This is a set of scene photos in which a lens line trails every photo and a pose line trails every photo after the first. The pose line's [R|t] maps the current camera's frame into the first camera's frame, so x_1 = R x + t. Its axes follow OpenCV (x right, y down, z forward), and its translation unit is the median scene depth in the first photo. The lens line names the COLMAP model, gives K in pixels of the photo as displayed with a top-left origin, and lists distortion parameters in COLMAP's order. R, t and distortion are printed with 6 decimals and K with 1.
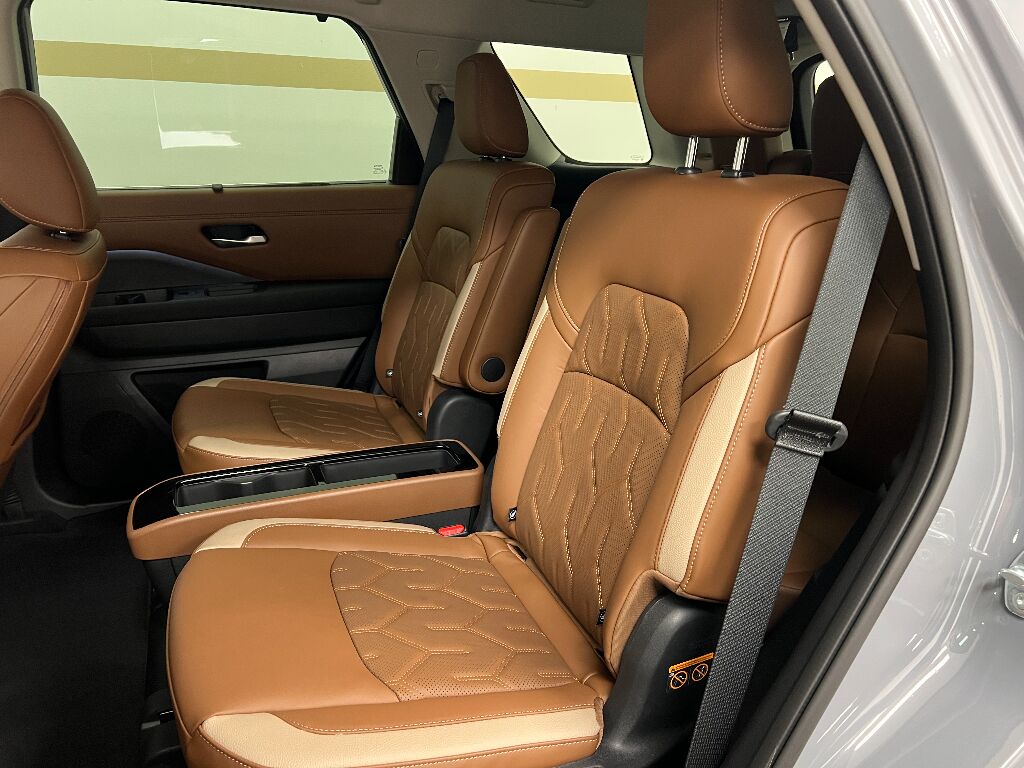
lens RADIAL K [[777.2, 0, 517.8], [0, 777.2, 385.4], [0, 0, 1]] dist [0.068247, -0.075534]
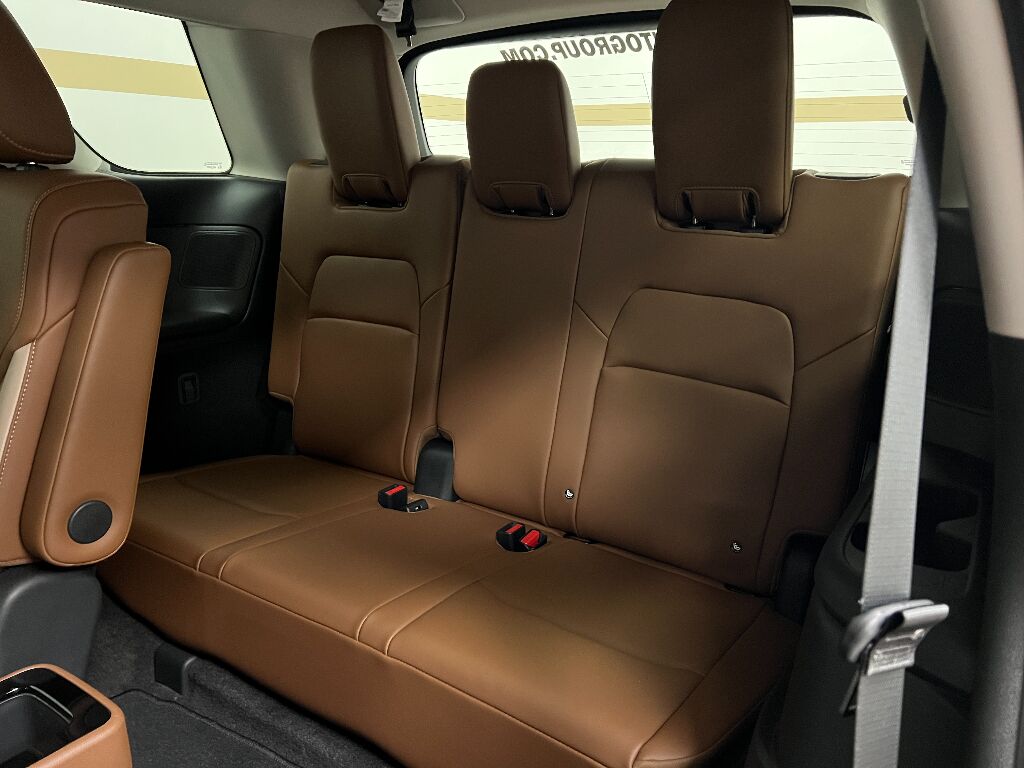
lens RADIAL K [[777.2, 0, 511.5], [0, 777.2, 380.8], [0, 0, 1]] dist [0.068247, -0.075534]
pose [[0.831044, -0.154490, 0.534320, -0.070408], [0.163454, 0.986068, 0.030880, -0.093132], [-0.531646, 0.061674, 0.844718, 0.328724]]
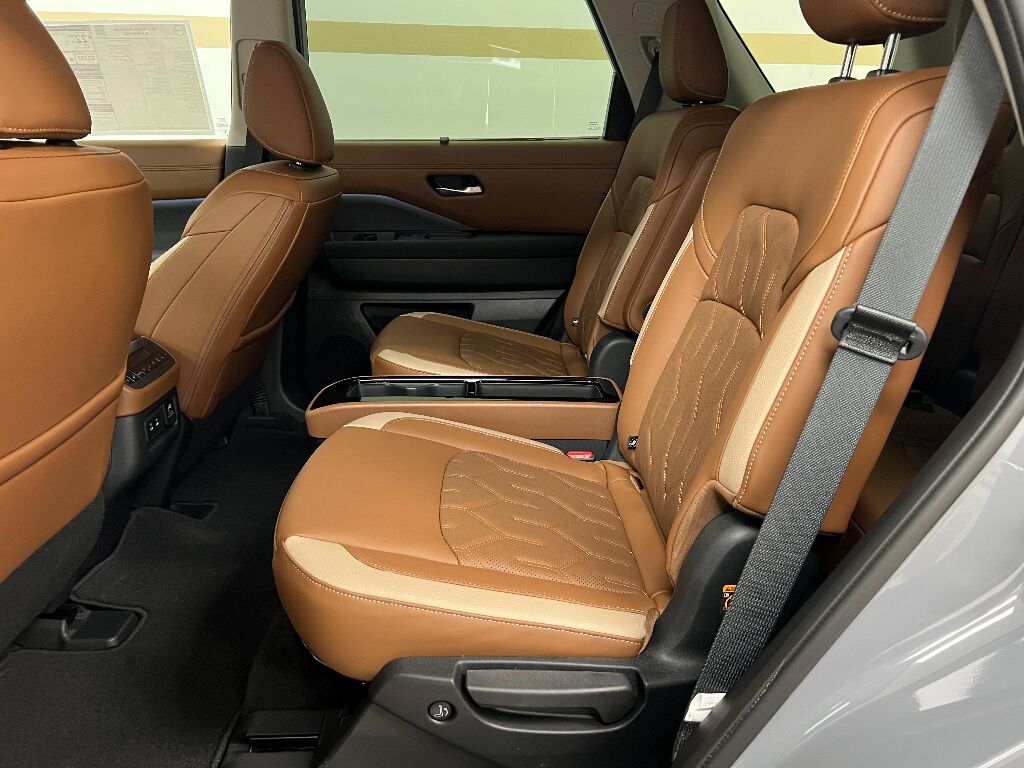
lens RADIAL K [[777.2, 0, 513.9], [0, 777.2, 380.5], [0, 0, 1]] dist [0.068247, -0.075534]
pose [[0.936730, 0.107744, -0.333058, 0.142623], [-0.109298, 0.993909, 0.014125, 0.073128], [0.332551, 0.023171, 0.942800, 0.006267]]
